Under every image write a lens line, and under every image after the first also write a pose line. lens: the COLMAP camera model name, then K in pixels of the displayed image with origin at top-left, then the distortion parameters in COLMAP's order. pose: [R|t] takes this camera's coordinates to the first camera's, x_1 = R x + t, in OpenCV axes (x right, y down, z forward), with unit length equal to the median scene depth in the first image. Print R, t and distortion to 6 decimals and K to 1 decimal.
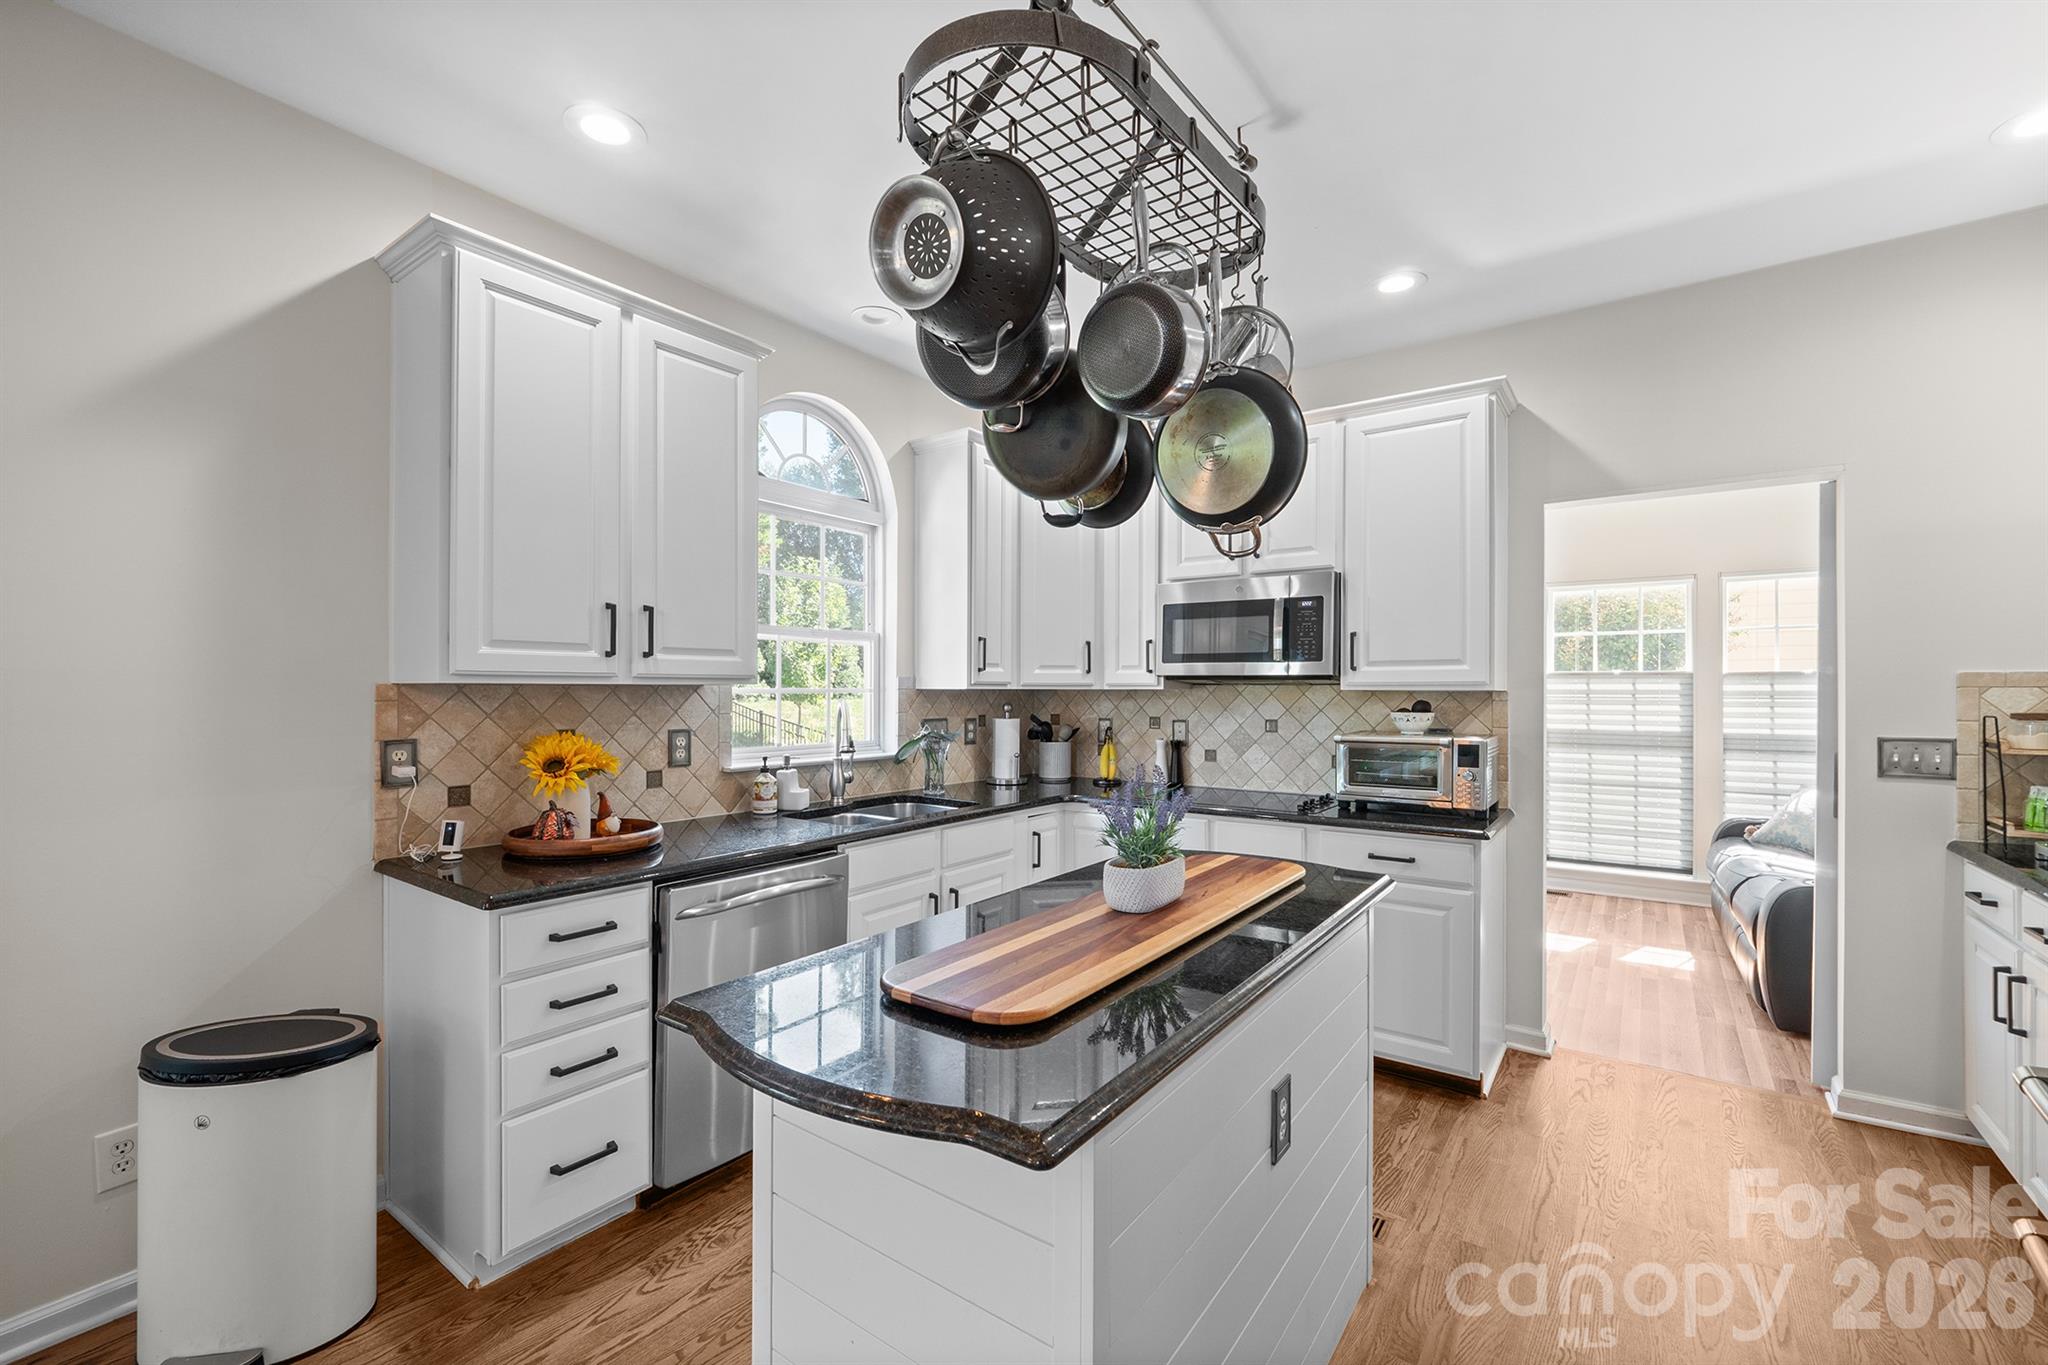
lens RADIAL K [[856.7, 0, 1024.8], [0, 856.7, 685.2], [0, 0, 1]] dist [-0.011954, -0.000475]
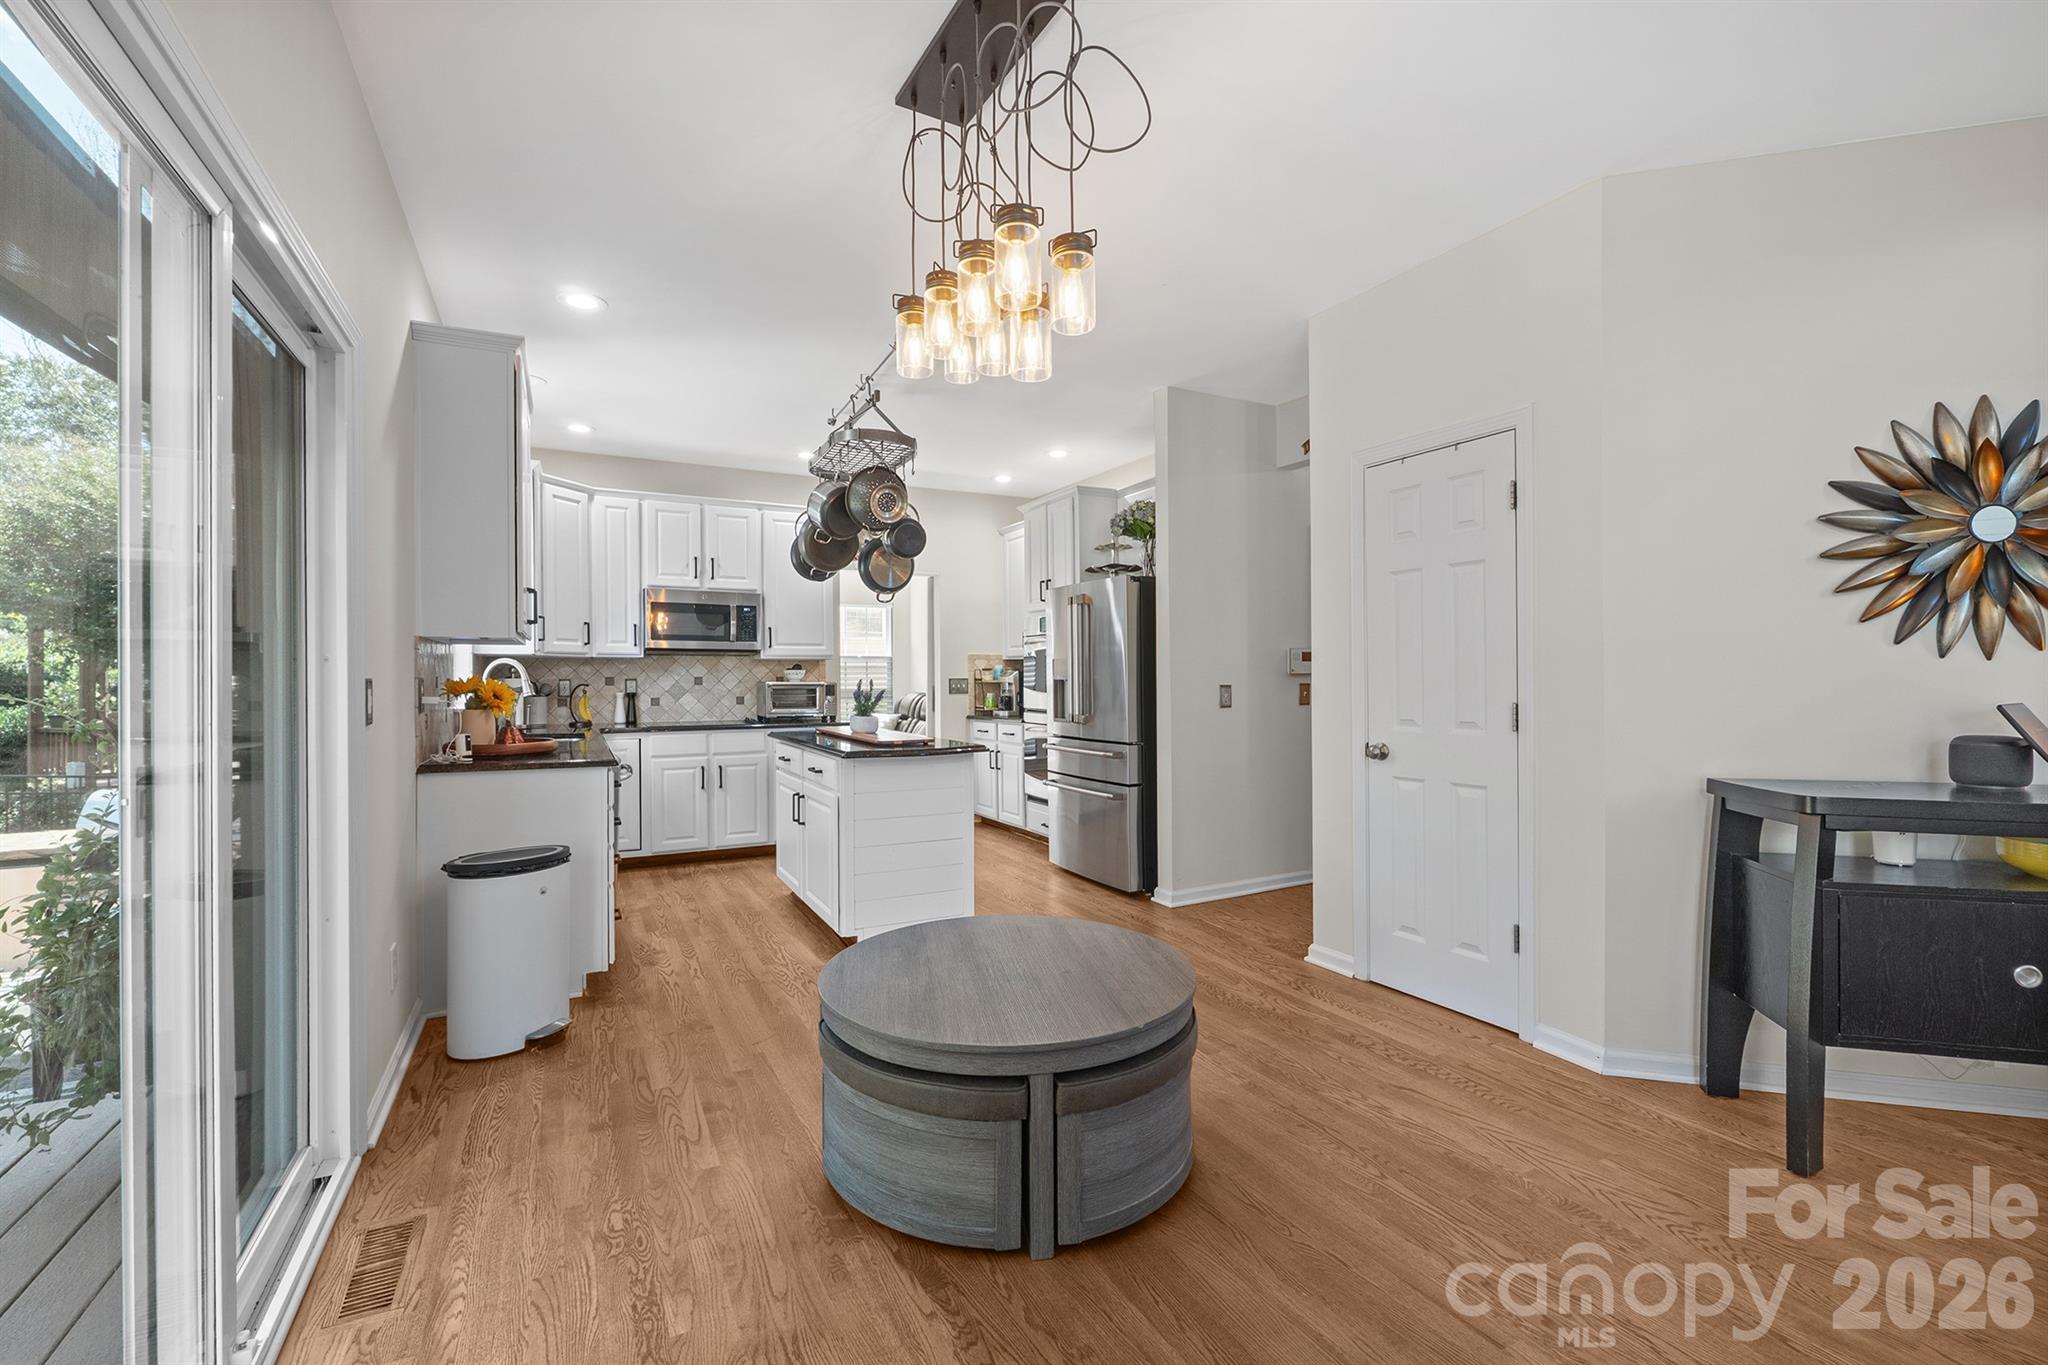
lens RADIAL K [[856.7, 0, 1022.4], [0, 856.7, 676.8], [0, 0, 1]] dist [-0.011954, -0.000475]
pose [[0.440599, -0.001753, 0.897703, -0.935201], [-0.001399, 0.999996, 0.002640, 0.035826], [-0.897703, -0.002419, 0.440594, -0.278128]]
